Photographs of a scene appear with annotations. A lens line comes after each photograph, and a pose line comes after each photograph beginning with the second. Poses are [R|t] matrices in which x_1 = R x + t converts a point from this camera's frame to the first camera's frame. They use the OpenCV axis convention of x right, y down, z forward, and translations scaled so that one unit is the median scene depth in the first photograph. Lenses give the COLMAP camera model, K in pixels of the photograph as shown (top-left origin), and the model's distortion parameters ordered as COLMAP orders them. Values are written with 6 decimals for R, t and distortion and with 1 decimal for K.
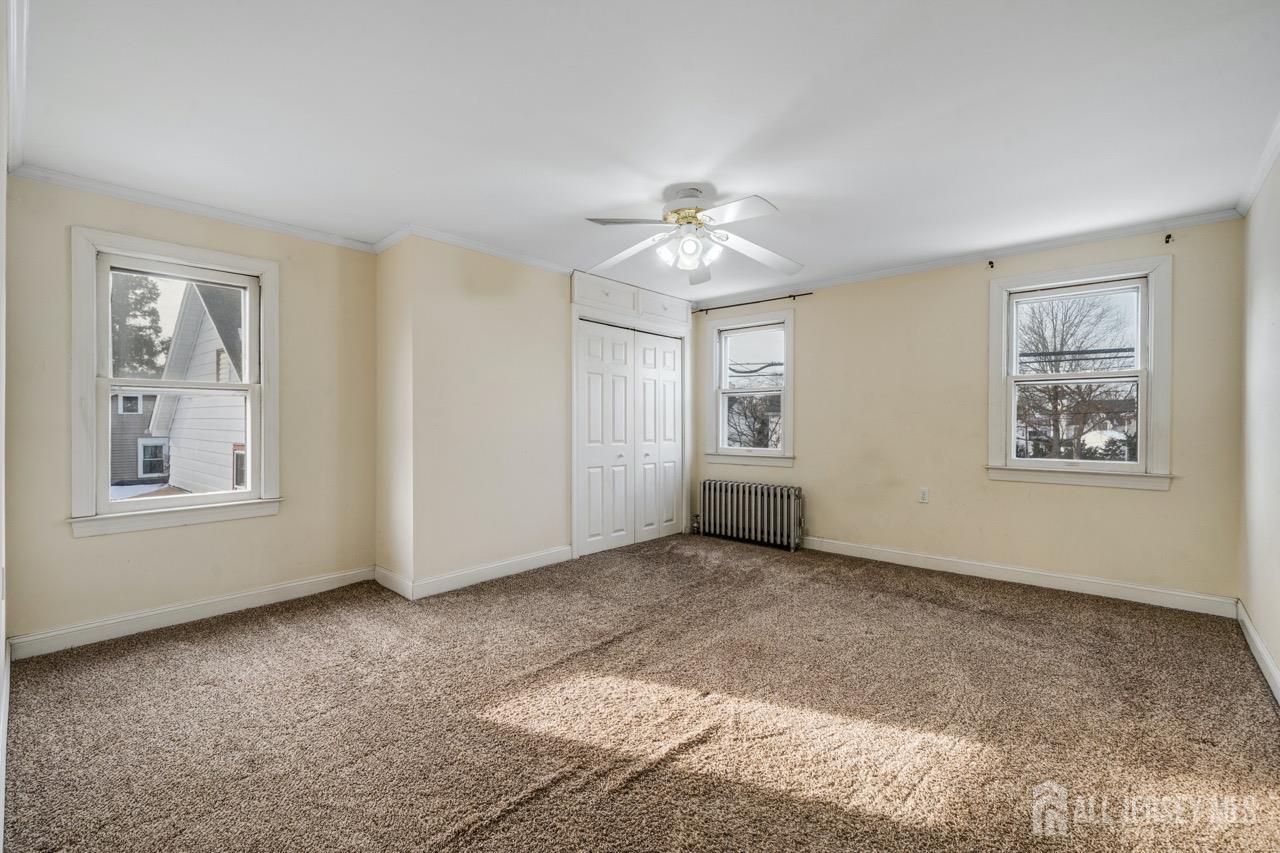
lens RADIAL K [[548.9, 0, 634.0], [0, 548.9, 425.8], [0, 0, 1]] dist [-0.000880, 0.000460]
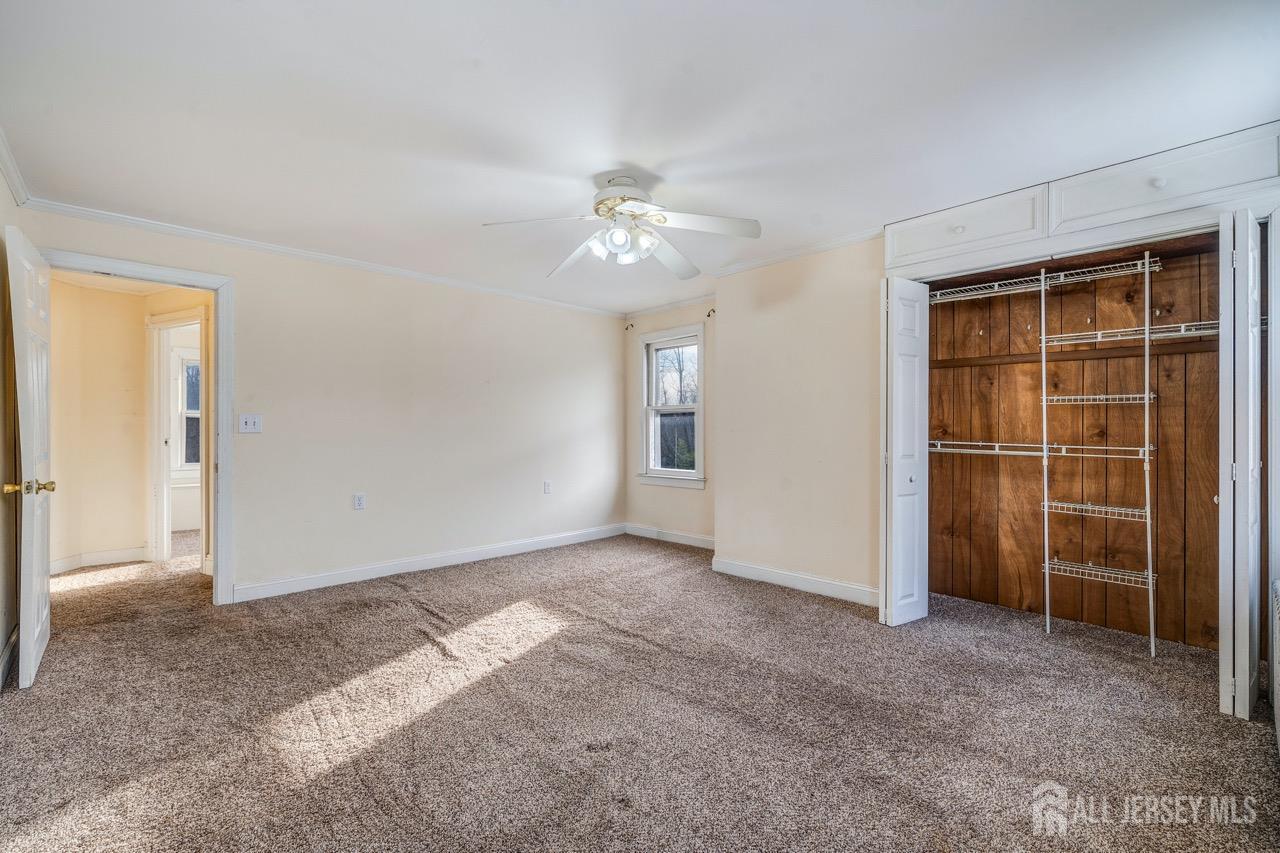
lens RADIAL K [[548.9, 0, 634.4], [0, 548.9, 427.6], [0, 0, 1]] dist [-0.000880, 0.000460]
pose [[-0.085000, -0.000842, -0.996381, 1.428144], [-0.002302, 0.999997, -0.000648, -0.011442], [0.996378, 0.002239, -0.085001, 1.533427]]
